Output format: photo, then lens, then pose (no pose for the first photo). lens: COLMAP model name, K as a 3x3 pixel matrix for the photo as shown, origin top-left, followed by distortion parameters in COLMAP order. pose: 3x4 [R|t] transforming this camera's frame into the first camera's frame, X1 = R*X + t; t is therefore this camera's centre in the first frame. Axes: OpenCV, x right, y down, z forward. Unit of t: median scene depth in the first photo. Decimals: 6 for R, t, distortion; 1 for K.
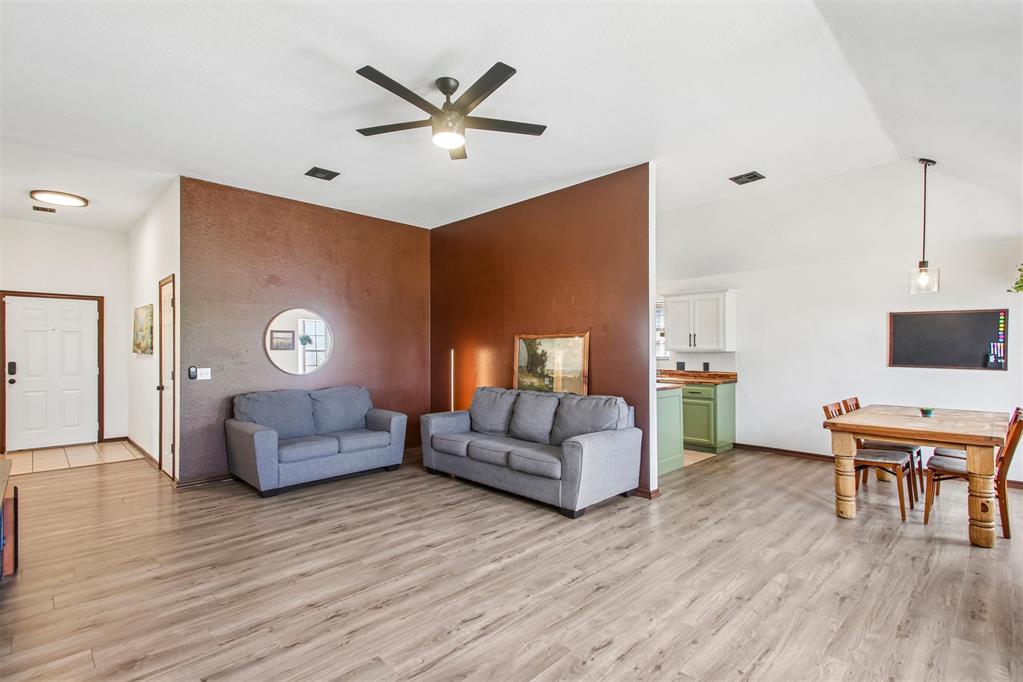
lens RADIAL K [[468.9, 0, 498.7], [0, 468.9, 350.2], [0, 0, 1]] dist [0.018736, -0.000110]
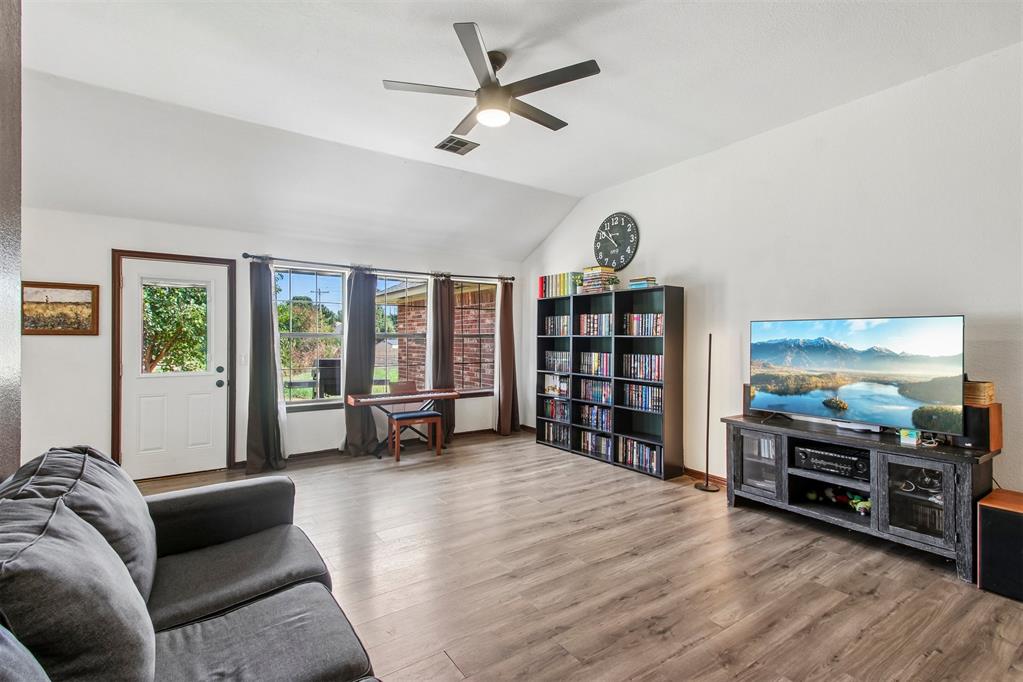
lens RADIAL K [[471.8, 0, 510.1], [0, 471.8, 346.2], [0, 0, 1]] dist [0.029432, -0.016963]
pose [[-0.987940, -0.004220, 0.154782, -0.213144], [-0.001419, 0.999833, 0.018201, 0.002395], [-0.154833, 0.017762, -0.987781, 1.434775]]
